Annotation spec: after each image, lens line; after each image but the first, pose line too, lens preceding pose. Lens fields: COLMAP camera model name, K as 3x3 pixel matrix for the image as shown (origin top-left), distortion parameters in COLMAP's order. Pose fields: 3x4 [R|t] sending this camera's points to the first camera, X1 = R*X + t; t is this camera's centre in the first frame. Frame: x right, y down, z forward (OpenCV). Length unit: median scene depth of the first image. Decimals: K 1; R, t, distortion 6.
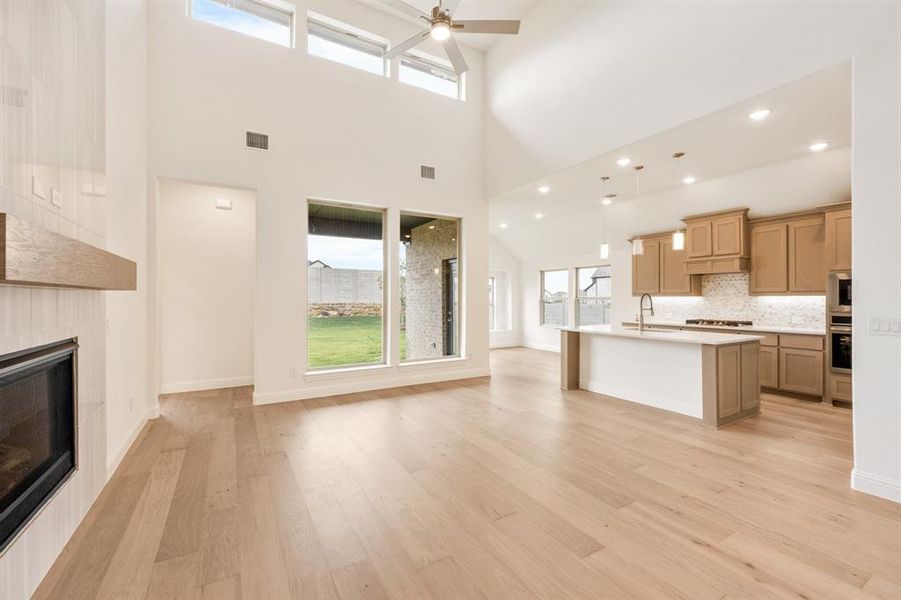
lens RADIAL K [[371.9, 0, 443.4], [0, 371.9, 297.8], [0, 0, 1]] dist [0.003065, -0.000007]
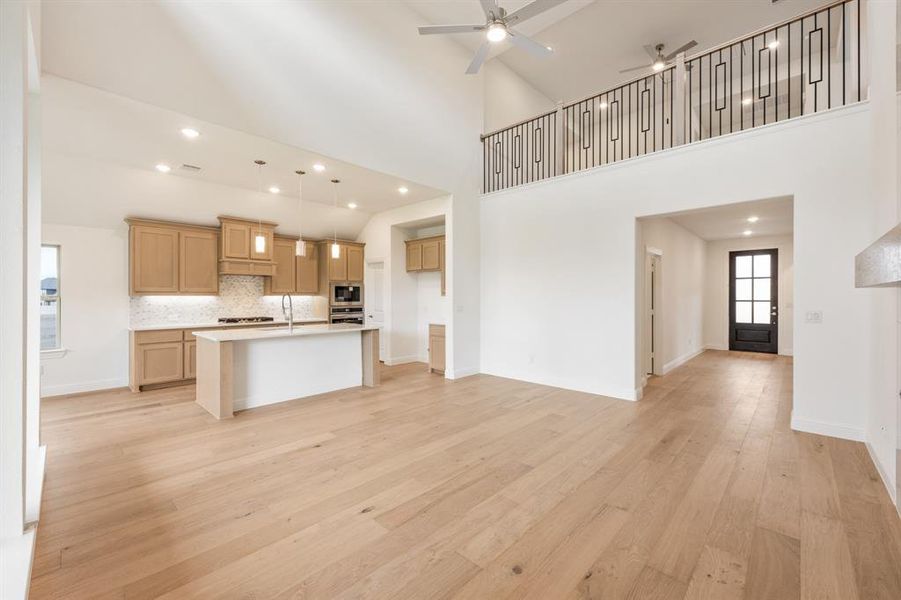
lens RADIAL K [[371.9, 0, 449.9], [0, 371.9, 297.9], [0, 0, 1]] dist [0.003065, -0.000007]
pose [[-0.285370, -0.002667, 0.958414, -0.581833], [0.000128, 0.999996, 0.002821, -0.000914], [-0.958417, 0.000928, -0.285368, 0.873925]]
